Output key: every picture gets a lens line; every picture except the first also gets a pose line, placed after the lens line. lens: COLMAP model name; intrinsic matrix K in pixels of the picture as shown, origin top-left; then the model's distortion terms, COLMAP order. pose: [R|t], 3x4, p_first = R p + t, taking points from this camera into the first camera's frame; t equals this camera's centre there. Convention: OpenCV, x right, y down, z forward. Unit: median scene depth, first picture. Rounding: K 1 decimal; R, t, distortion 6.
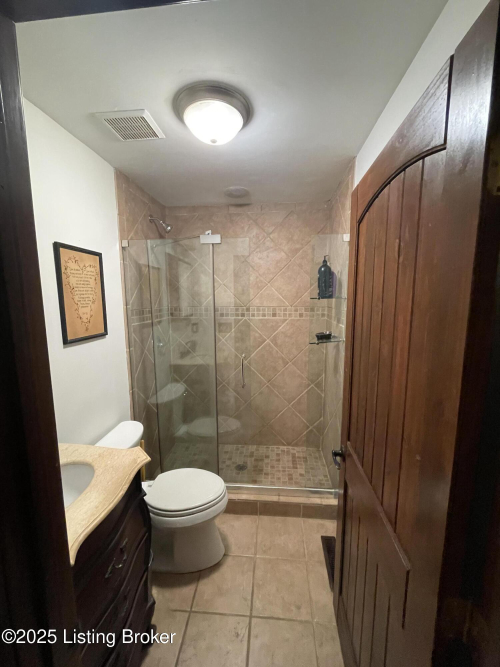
lens RADIAL K [[268.3, 0, 251.1], [0, 268.3, 332.6], [0, 0, 1]] dist [-0.002315, 0.000159]
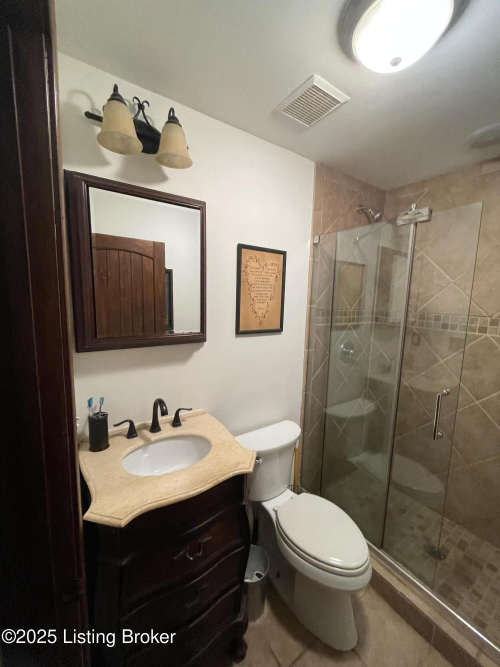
lens RADIAL K [[268.3, 0, 251.6], [0, 268.3, 333.0], [0, 0, 1]] dist [-0.002315, 0.000159]
pose [[0.634469, 0.127869, -0.762298, 0.142655], [-0.137764, 0.989138, 0.051258, -0.019534], [0.760572, 0.072496, 0.645193, 0.217289]]
